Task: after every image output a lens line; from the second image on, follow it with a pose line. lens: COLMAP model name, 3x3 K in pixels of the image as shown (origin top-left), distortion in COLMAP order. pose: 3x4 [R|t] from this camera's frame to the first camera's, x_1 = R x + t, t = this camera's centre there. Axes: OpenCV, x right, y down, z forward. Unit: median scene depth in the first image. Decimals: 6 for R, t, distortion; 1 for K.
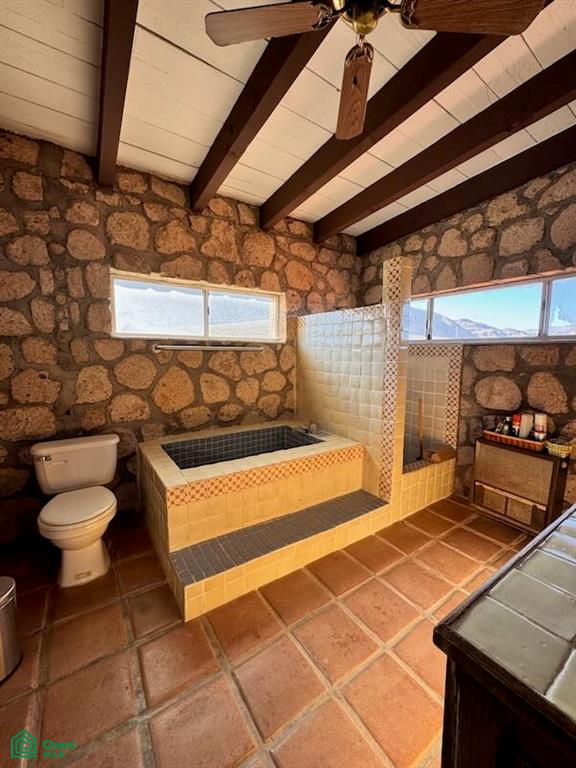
lens RADIAL K [[305.4, 0, 286.8], [0, 305.4, 386.3], [0, 0, 1]] dist [-0.001492, 0.000140]
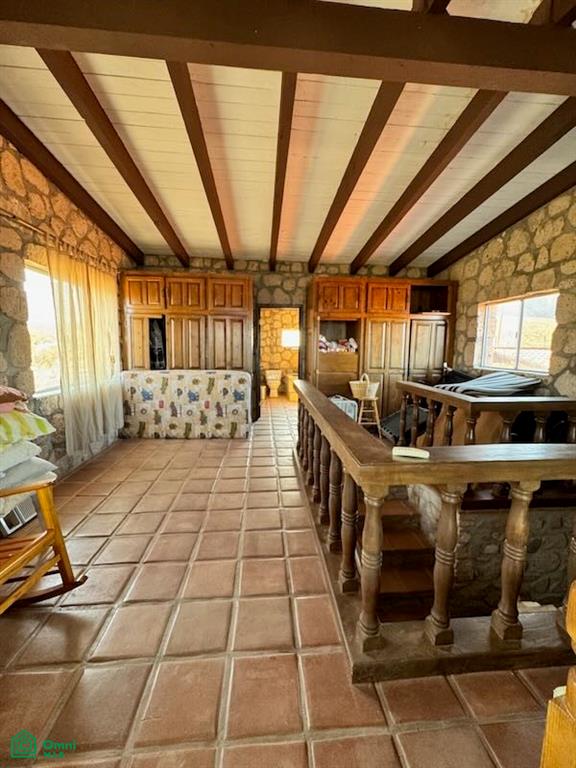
lens RADIAL K [[305.4, 0, 290.6], [0, 305.4, 383.4], [0, 0, 1]] dist [-0.001492, 0.000140]
pose [[0.912905, 0.044490, -0.405741, 1.174455], [-0.039225, 0.999004, 0.021287, 0.237533], [0.406284, -0.003518, 0.913740, -2.598765]]
